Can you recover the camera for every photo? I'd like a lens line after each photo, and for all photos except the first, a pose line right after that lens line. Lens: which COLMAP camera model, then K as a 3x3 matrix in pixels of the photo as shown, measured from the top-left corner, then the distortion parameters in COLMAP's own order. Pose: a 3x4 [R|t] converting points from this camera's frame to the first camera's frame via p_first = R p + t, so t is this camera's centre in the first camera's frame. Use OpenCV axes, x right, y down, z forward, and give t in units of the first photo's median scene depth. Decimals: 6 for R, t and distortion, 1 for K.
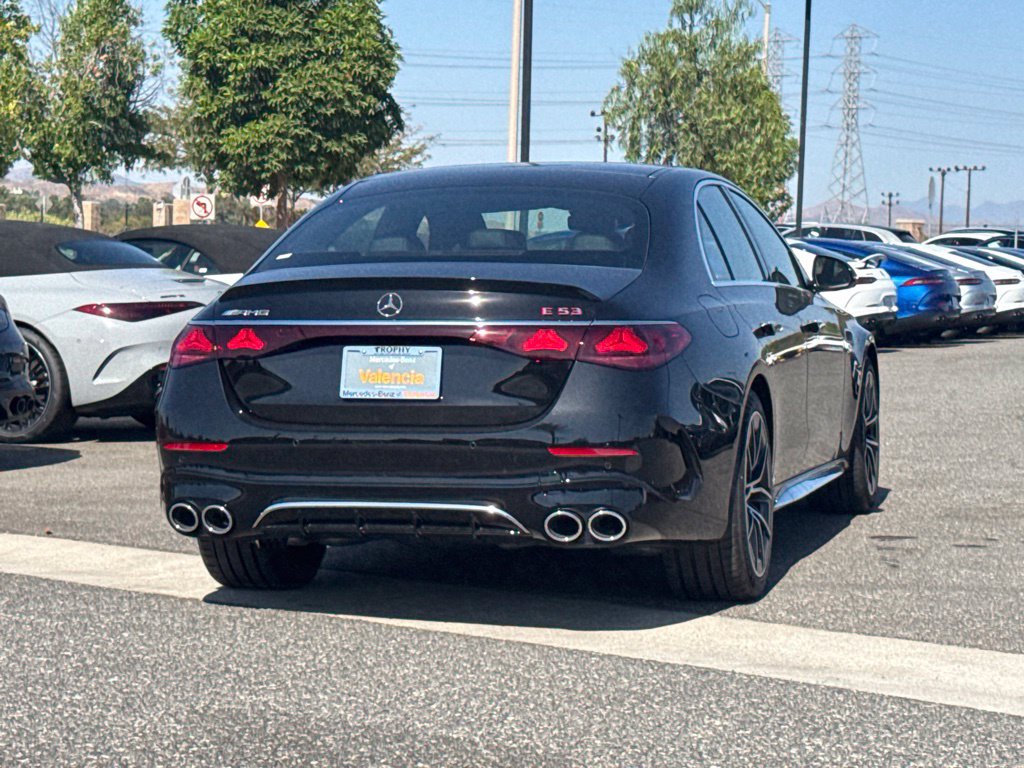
lens RADIAL K [[2726.2, 0, 508.0], [0, 2726.2, 380.0], [0, 0, 1]] dist [0.200912, 0.000000]
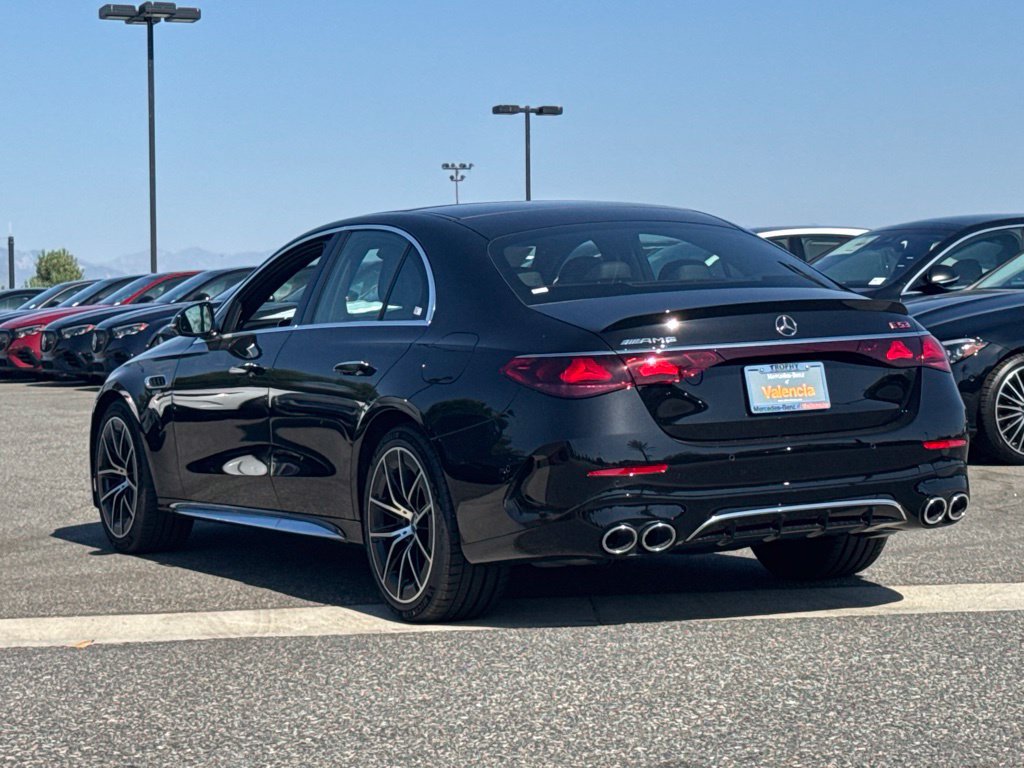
lens RADIAL K [[2726.9, 0, 511.2], [0, 2726.9, 380.3], [0, 0, 1]] dist [0.029572, 0.000000]
pose [[0.728809, -0.054358, 0.682556, -0.292090], [0.069910, 0.997542, 0.004796, -0.006224], [-0.681139, 0.044222, 0.730818, 0.091105]]
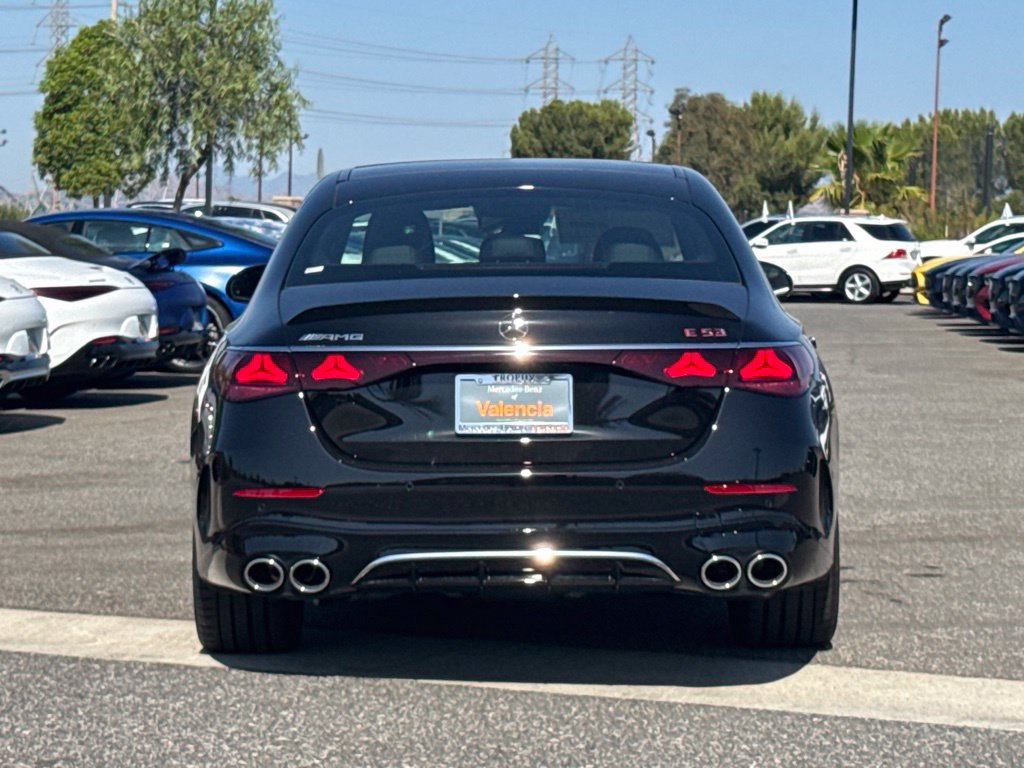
lens RADIAL K [[3113.5, 0, 518.1], [0, 3113.5, 391.6], [0, 0, 1]] dist [0.215868, 0.000000]
pose [[0.964091, -0.015941, 0.265094, -0.103262], [0.014298, 0.999865, 0.008128, -0.004968], [-0.265188, -0.004046, 0.964188, 0.009066]]
